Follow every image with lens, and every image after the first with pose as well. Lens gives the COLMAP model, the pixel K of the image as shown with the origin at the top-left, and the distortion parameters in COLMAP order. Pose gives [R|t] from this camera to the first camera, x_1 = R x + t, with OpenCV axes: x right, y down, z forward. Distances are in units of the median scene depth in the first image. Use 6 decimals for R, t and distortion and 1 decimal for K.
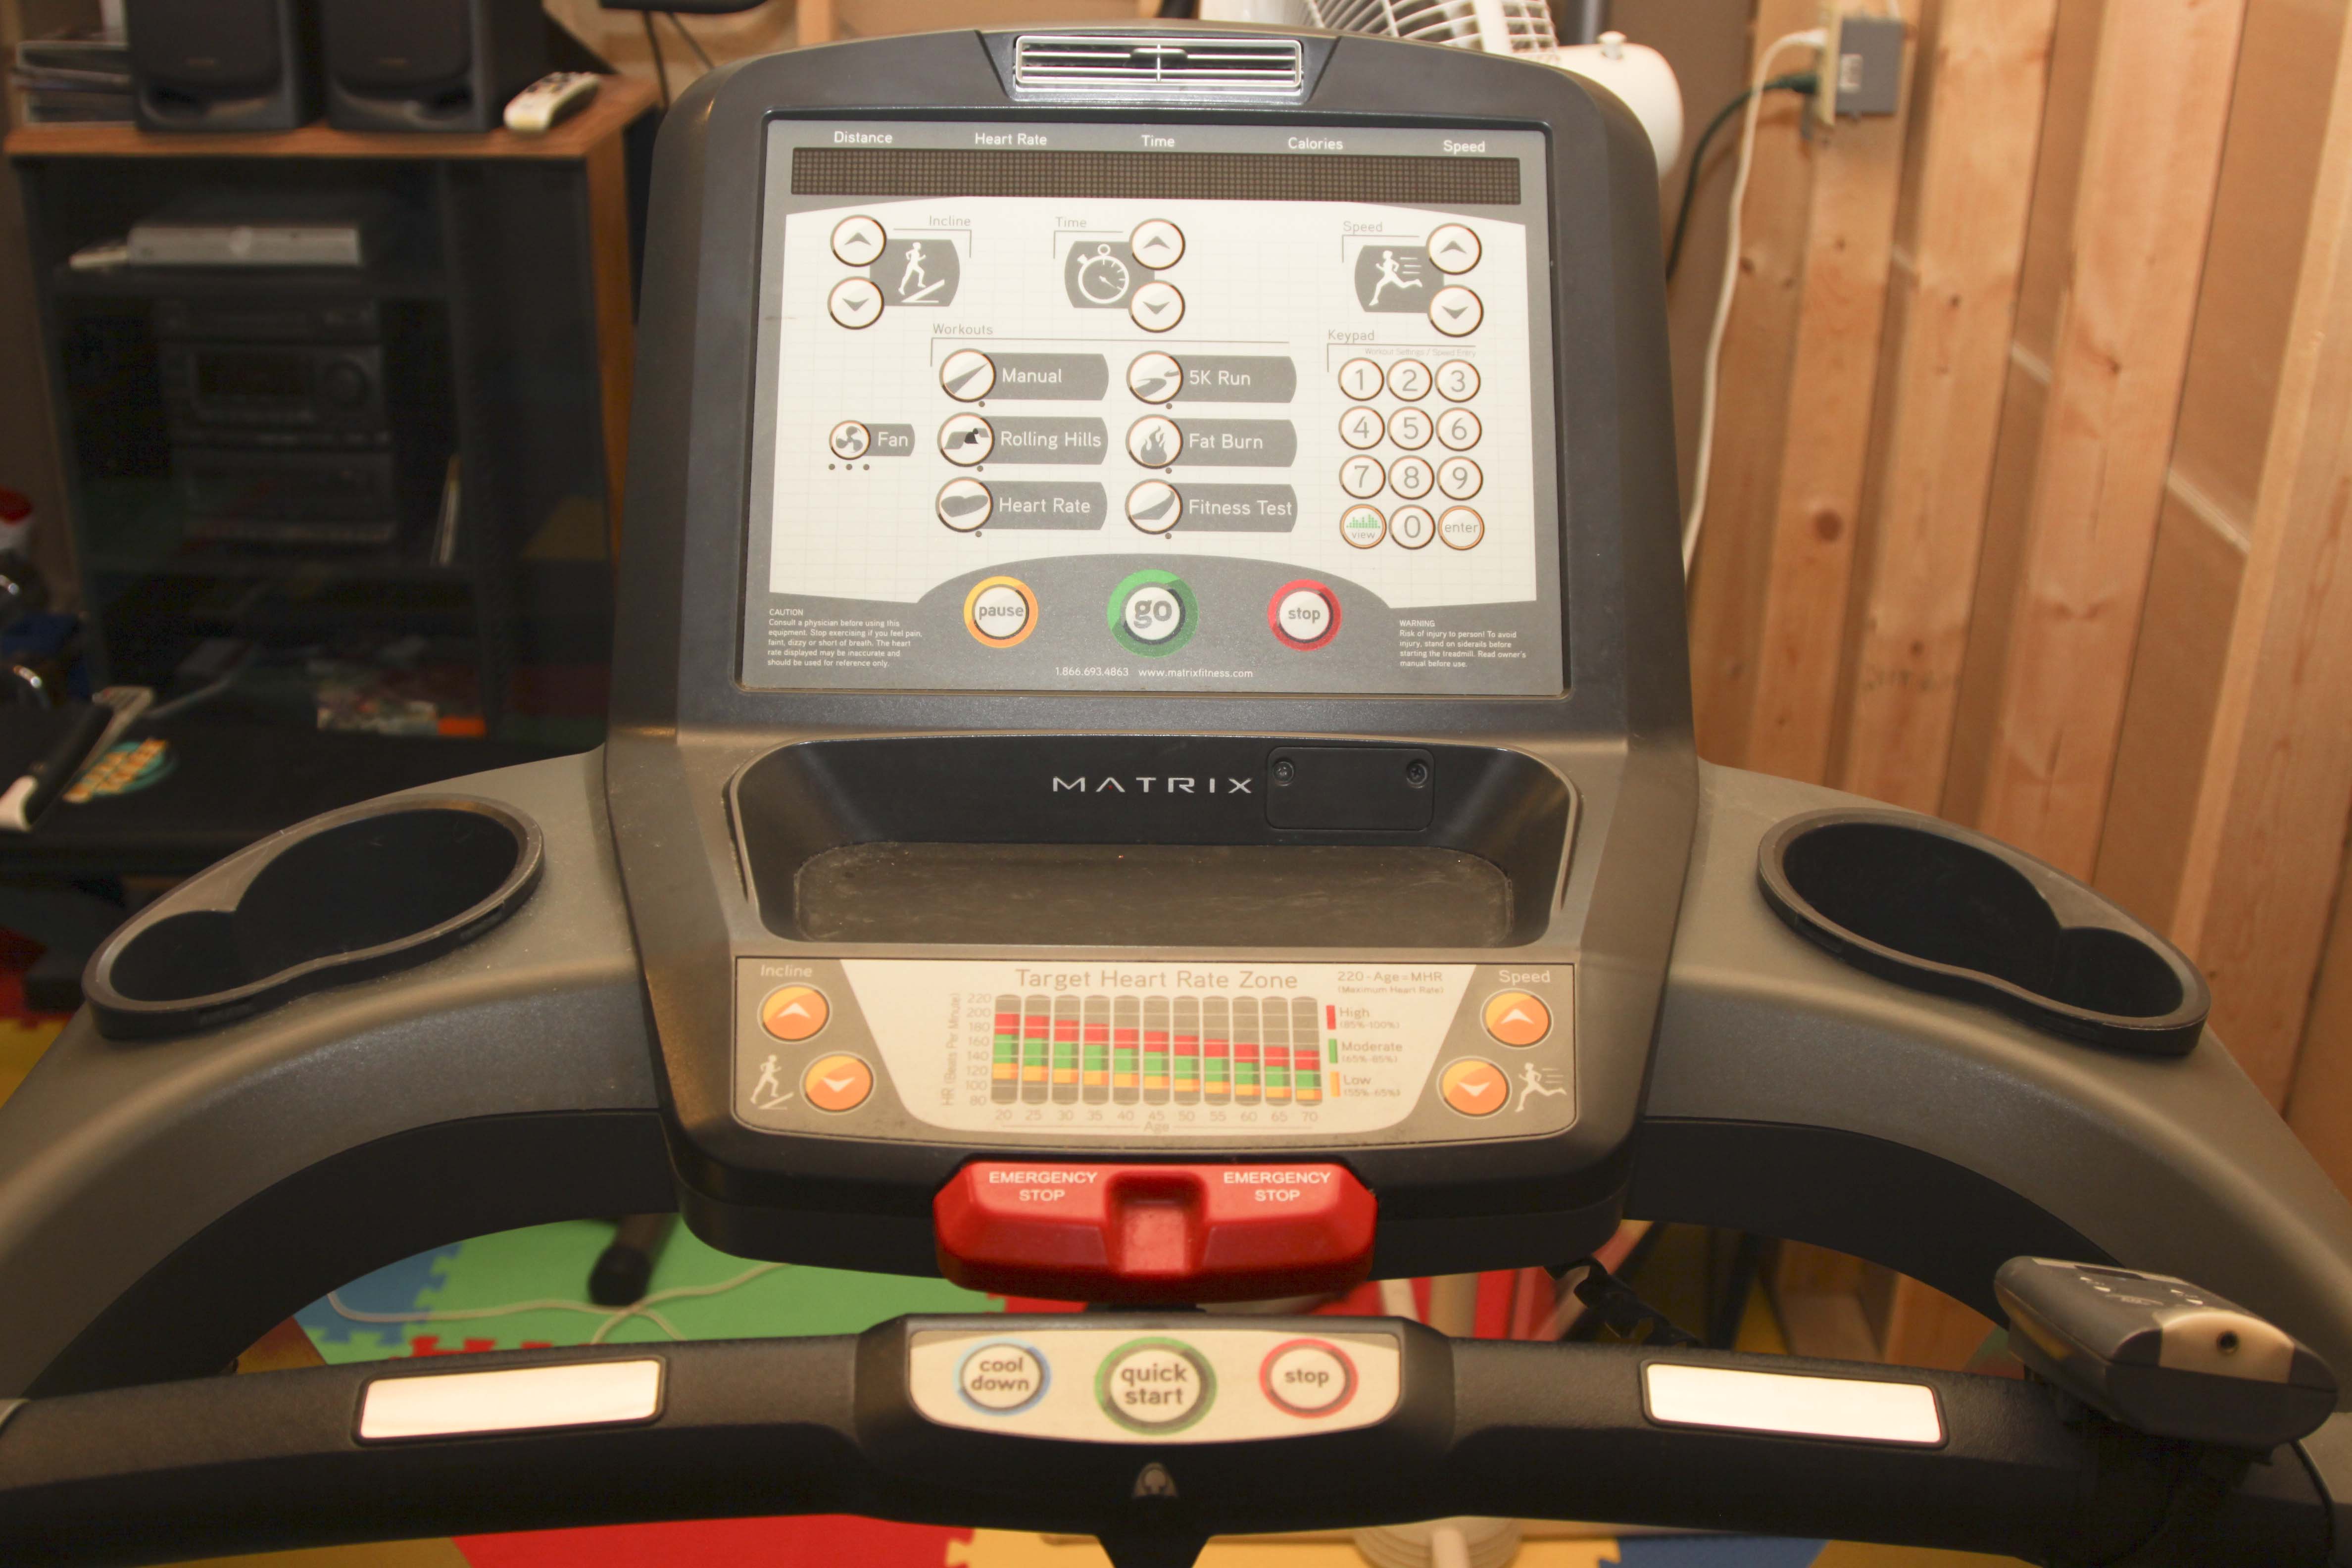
lens RADIAL K [[2515.9, 0, 1176.0], [0, 2515.9, 784.0], [0, 0, 1]] dist [-0.171447, 0.127014]
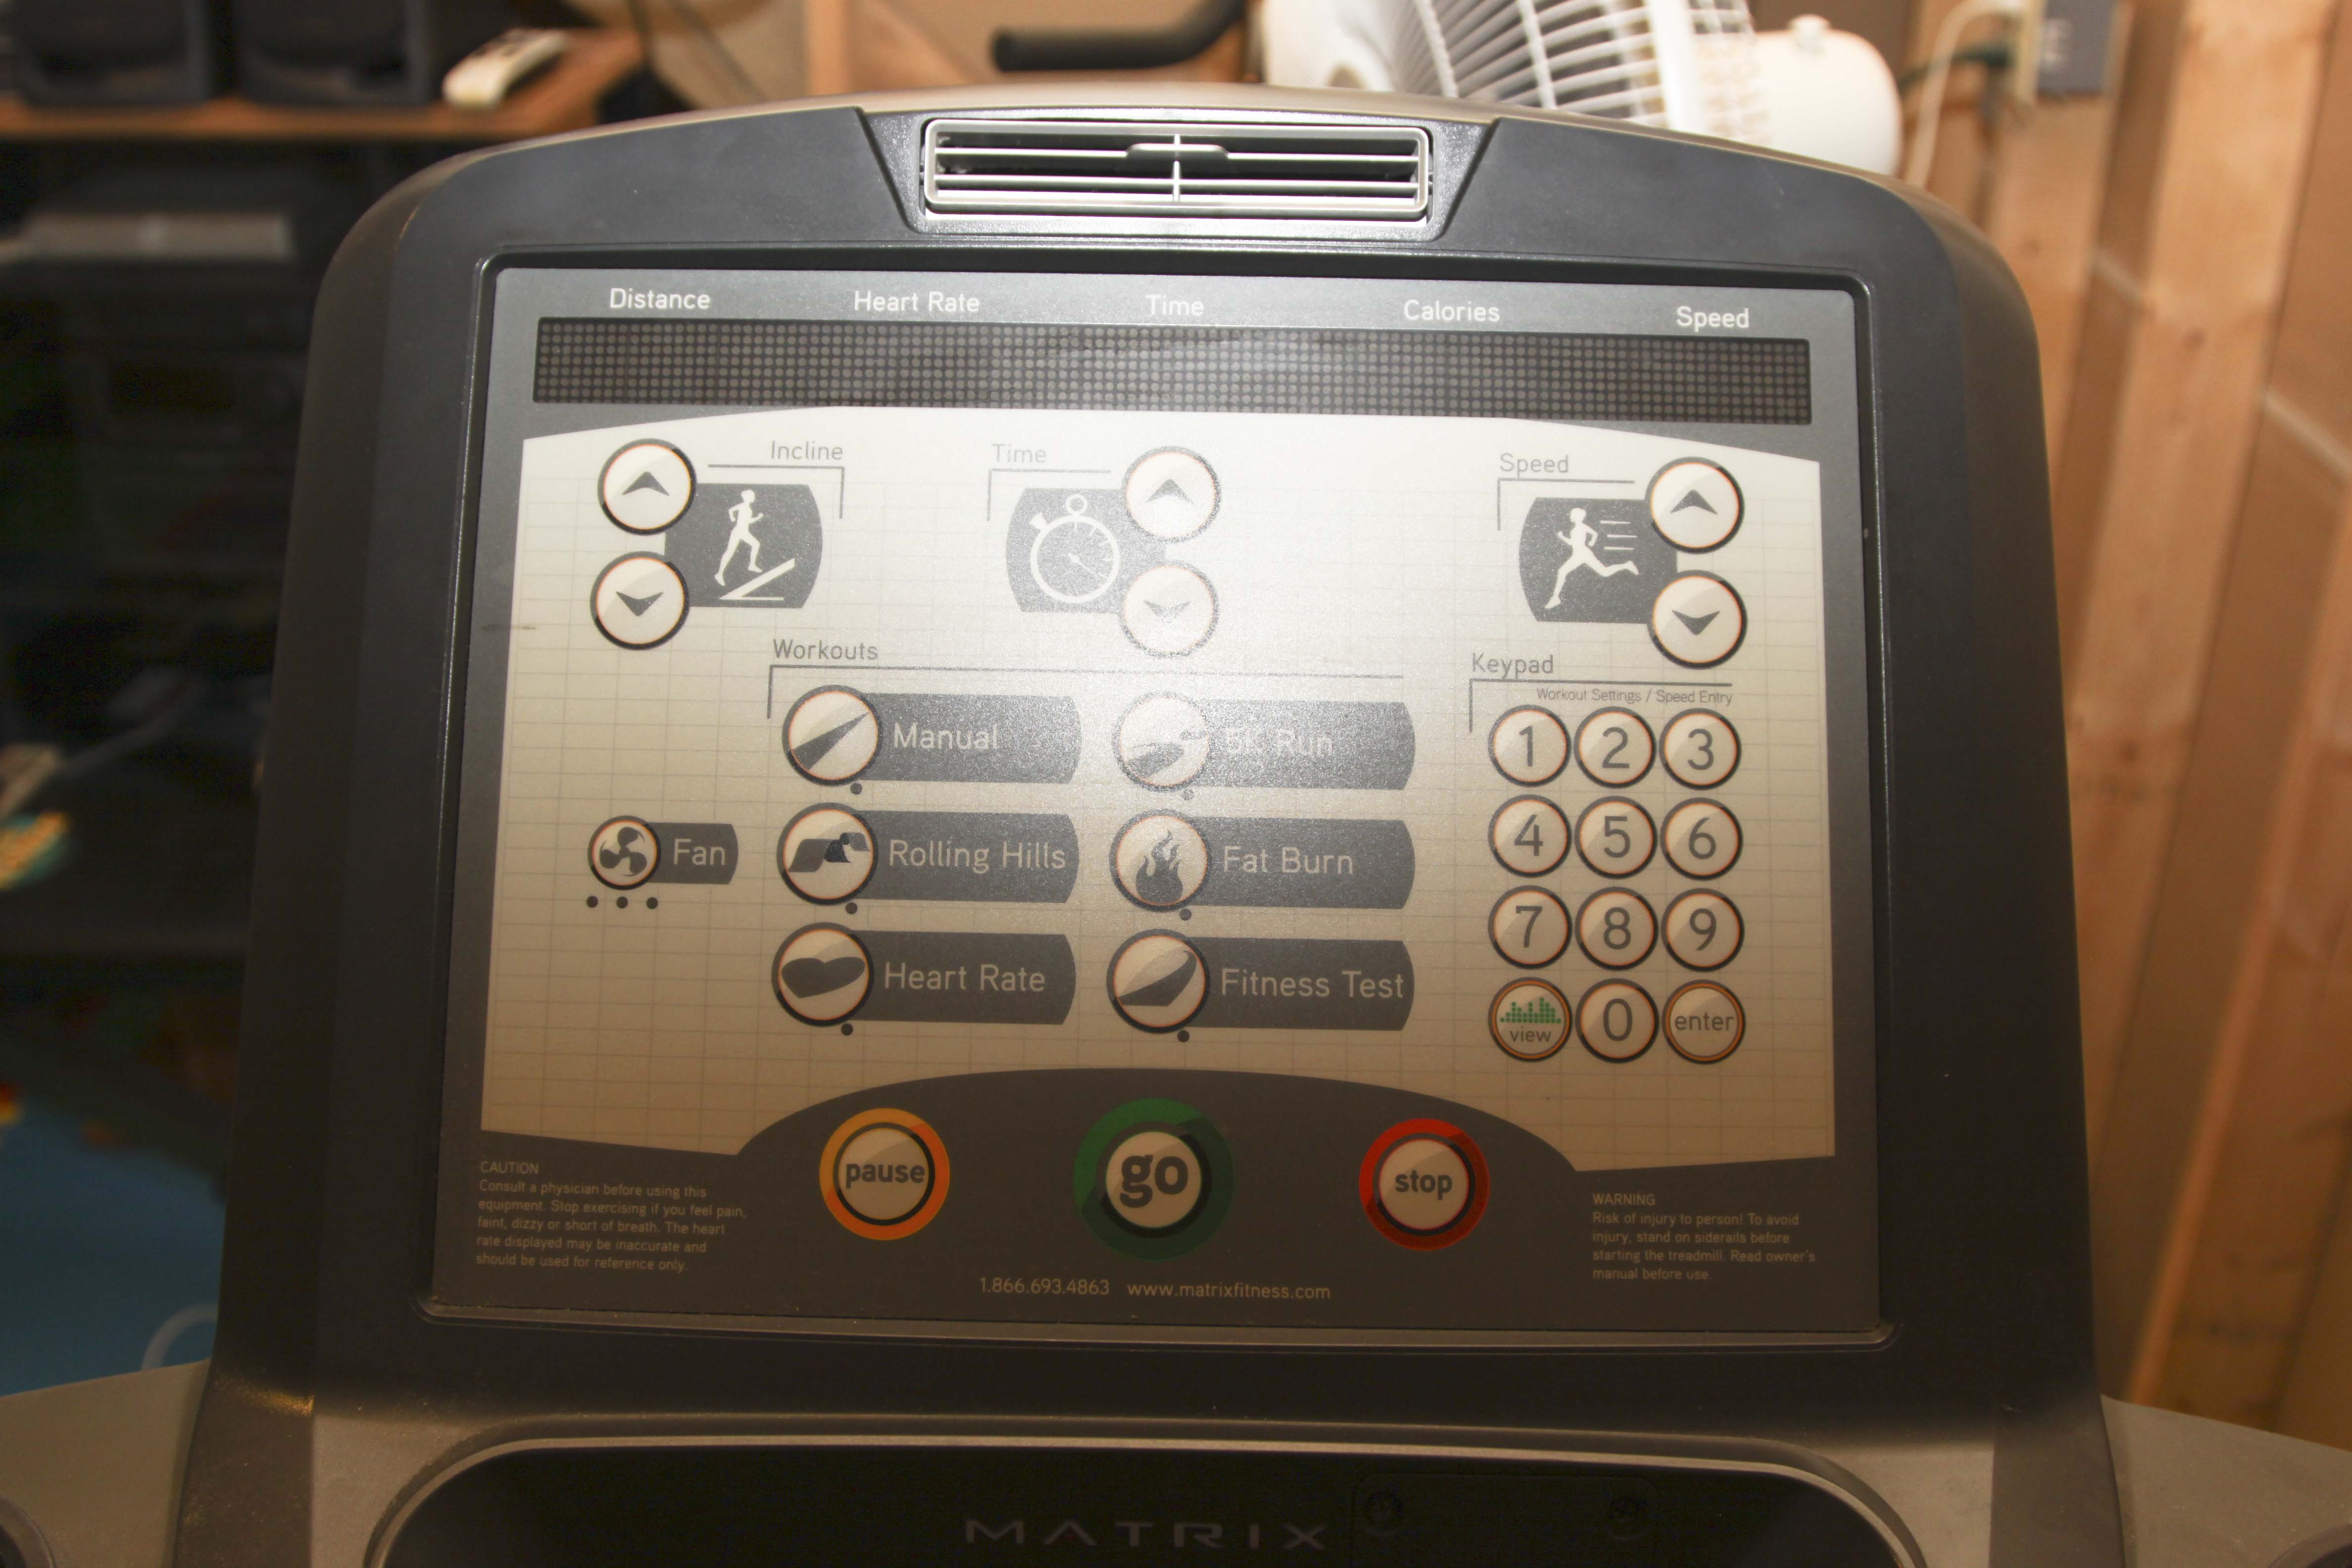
lens RADIAL K [[2515.9, 0, 1176.0], [0, 2515.9, 784.0], [0, 0, 1]] dist [-0.171447, 0.127014]
pose [[0.999584, 0.009291, -0.027318, 0.009828], [-0.008432, 0.999471, 0.031401, -0.168409], [0.027595, -0.031157, 0.999133, 0.429317]]
